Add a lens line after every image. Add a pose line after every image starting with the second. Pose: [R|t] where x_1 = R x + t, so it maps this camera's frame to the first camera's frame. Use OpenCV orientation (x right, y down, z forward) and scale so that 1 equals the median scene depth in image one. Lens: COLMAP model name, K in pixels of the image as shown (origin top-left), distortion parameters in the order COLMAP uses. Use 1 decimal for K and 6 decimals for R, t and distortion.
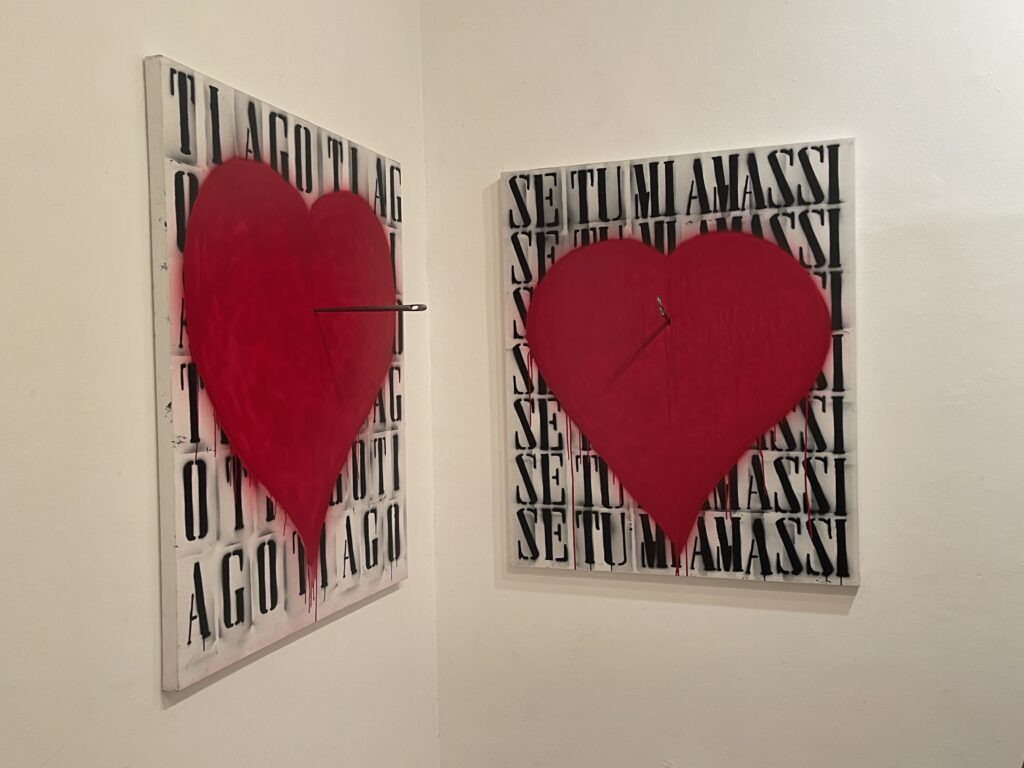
lens RADIAL K [[936.0, 0, 496.5], [0, 936.0, 388.3], [0, 0, 1]] dist [0.046055, 0.000000]
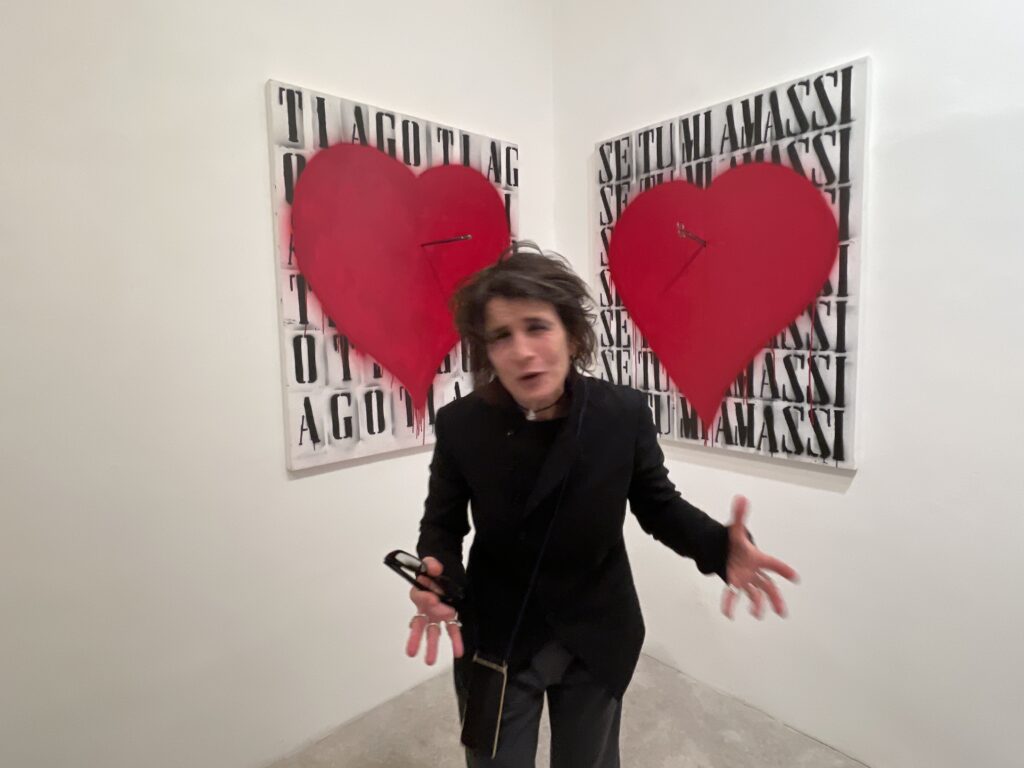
lens RADIAL K [[552.5, 0, 512.8], [0, 552.5, 379.8], [0, 0, 1]] dist [-0.015417, -0.000086]
pose [[0.882211, 0.052163, -0.467956, 0.324047], [-0.010388, 0.995759, 0.091413, 0.045388], [0.470740, -0.075784, 0.879011, 0.232745]]
